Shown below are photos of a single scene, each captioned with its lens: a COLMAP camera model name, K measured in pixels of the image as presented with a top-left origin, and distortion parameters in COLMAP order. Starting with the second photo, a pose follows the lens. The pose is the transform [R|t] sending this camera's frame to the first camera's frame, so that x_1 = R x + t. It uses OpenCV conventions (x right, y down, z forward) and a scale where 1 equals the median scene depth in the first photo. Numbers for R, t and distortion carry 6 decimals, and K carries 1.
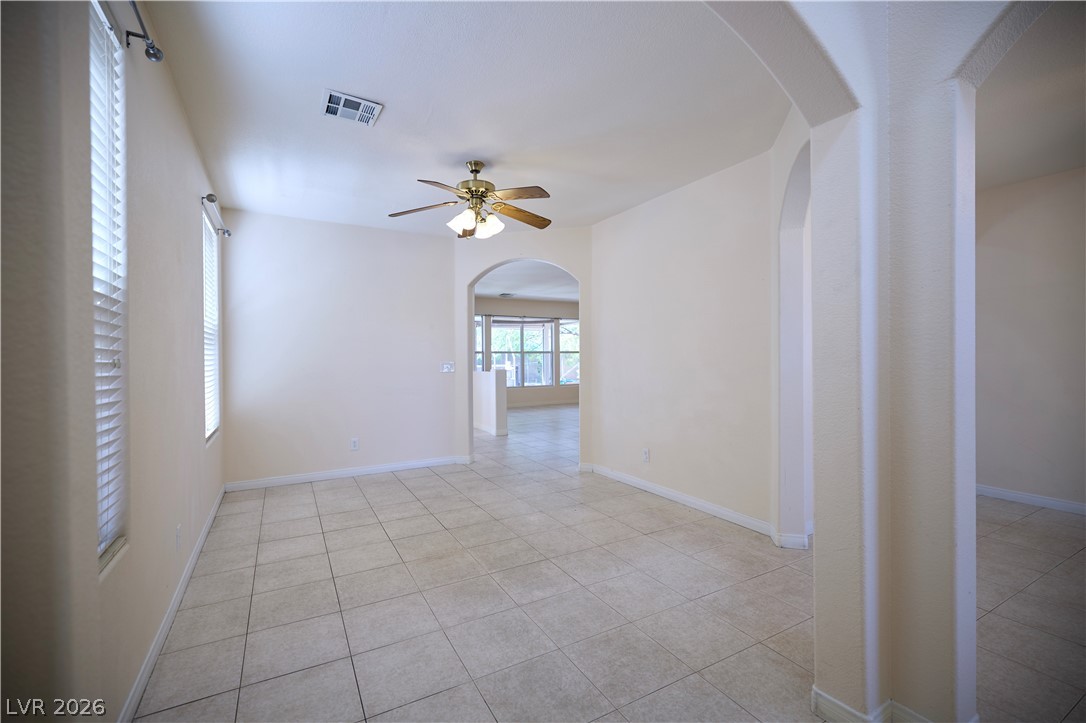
lens RADIAL K [[467.3, 0, 543.8], [0, 467.3, 357.3], [0, 0, 1]] dist [0.001164, -0.000194]
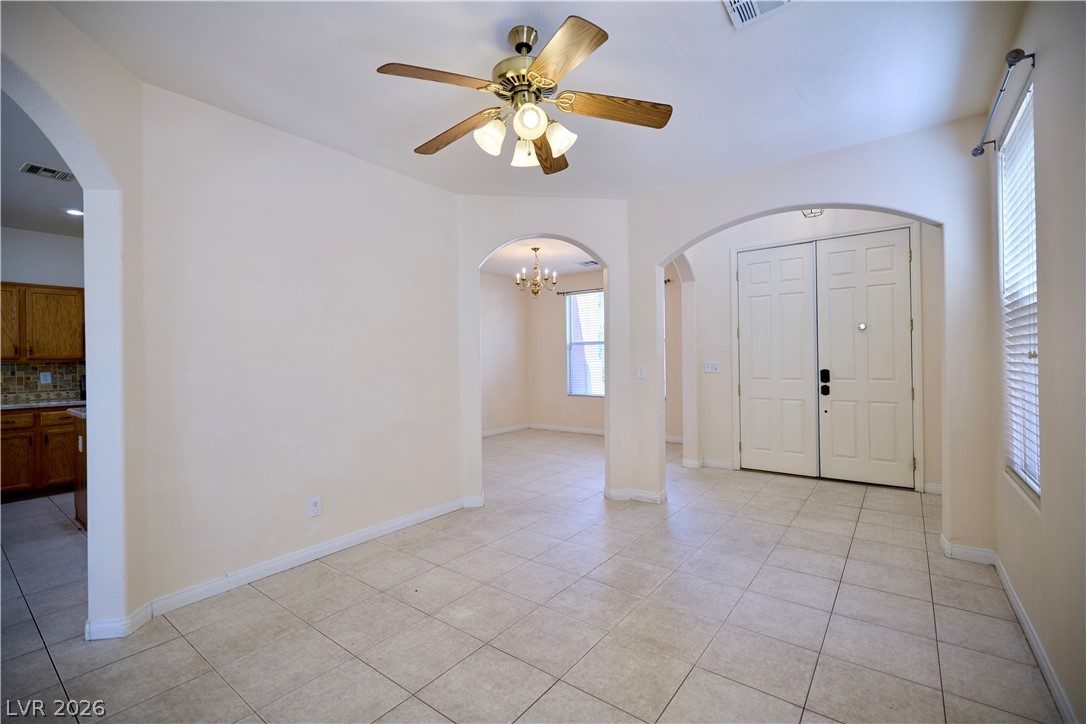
lens RADIAL K [[467.3, 0, 543.8], [0, 467.3, 357.8], [0, 0, 1]] dist [0.001164, -0.000194]
pose [[-0.392073, 0.014397, 0.919822, -0.699292], [0.020414, 0.999767, -0.006947, 0.001121], [-0.919708, 0.016054, -0.392275, 1.216224]]
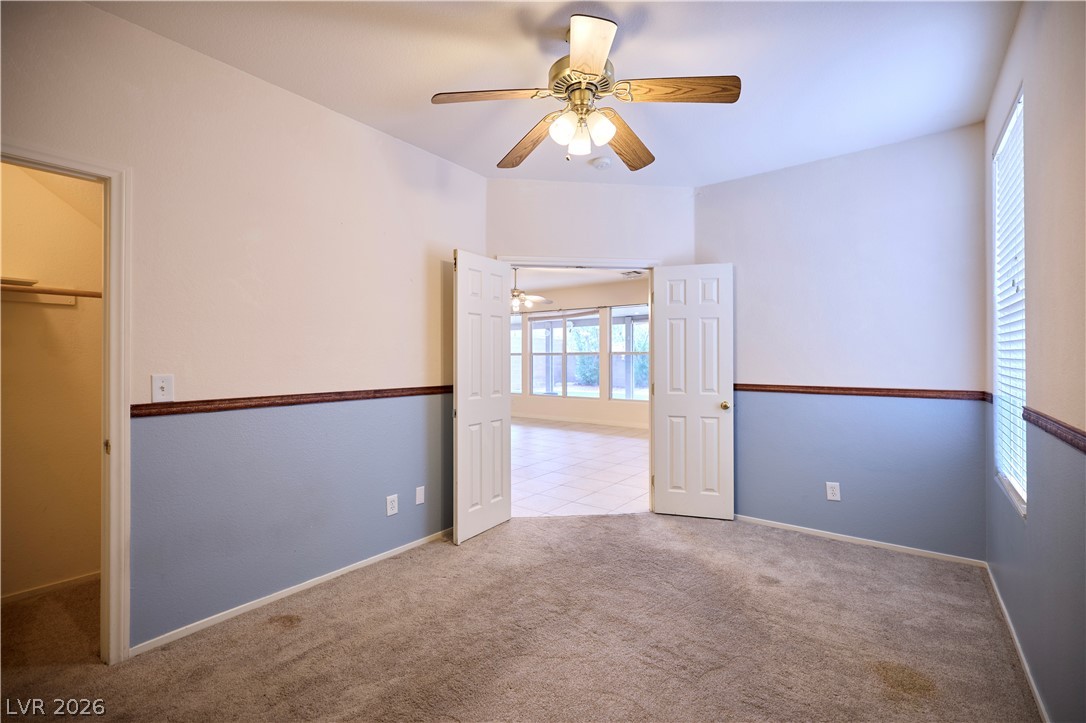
lens RADIAL K [[467.3, 0, 543.8], [0, 467.3, 357.3], [0, 0, 1]] dist [0.001164, -0.000194]
pose [[0.385799, 0.006014, -0.922563, 2.435399], [-0.003140, 0.999982, 0.005205, -0.028307], [0.922577, 0.000889, 0.385811, 2.274401]]
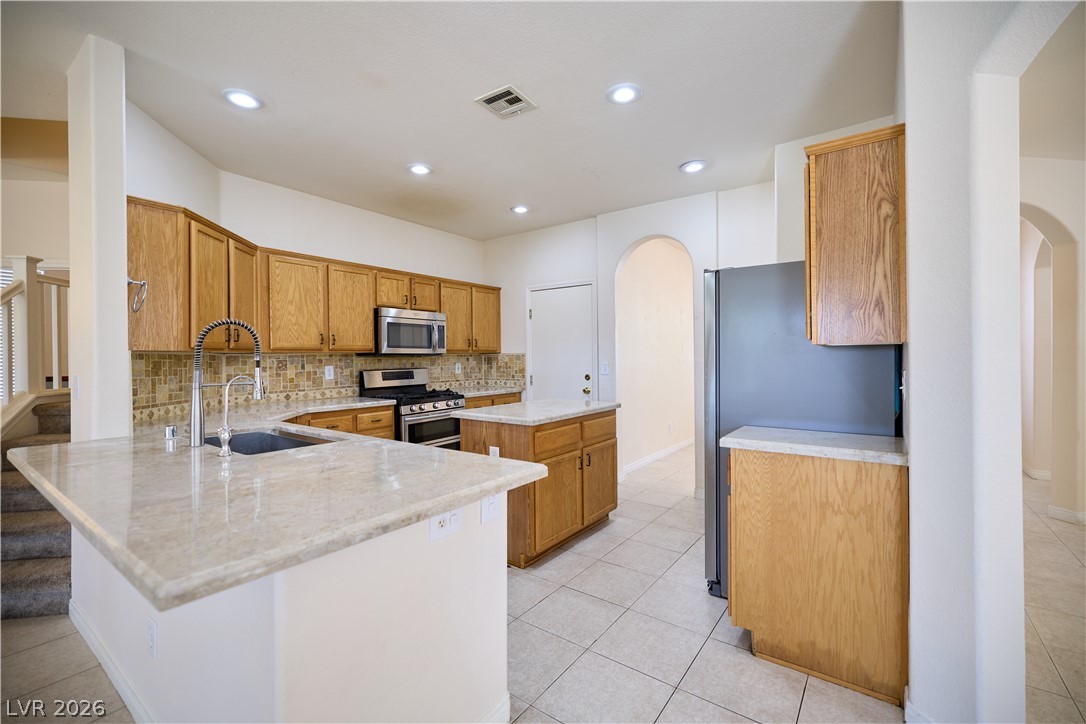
lens RADIAL K [[467.3, 0, 543.8], [0, 467.3, 357.8], [0, 0, 1]] dist [0.001164, -0.000194]
pose [[-0.403506, 0.006879, 0.914951, -0.090240], [0.012353, 0.999922, -0.002070, -0.007069], [-0.914893, 0.010467, -0.403560, 2.055462]]
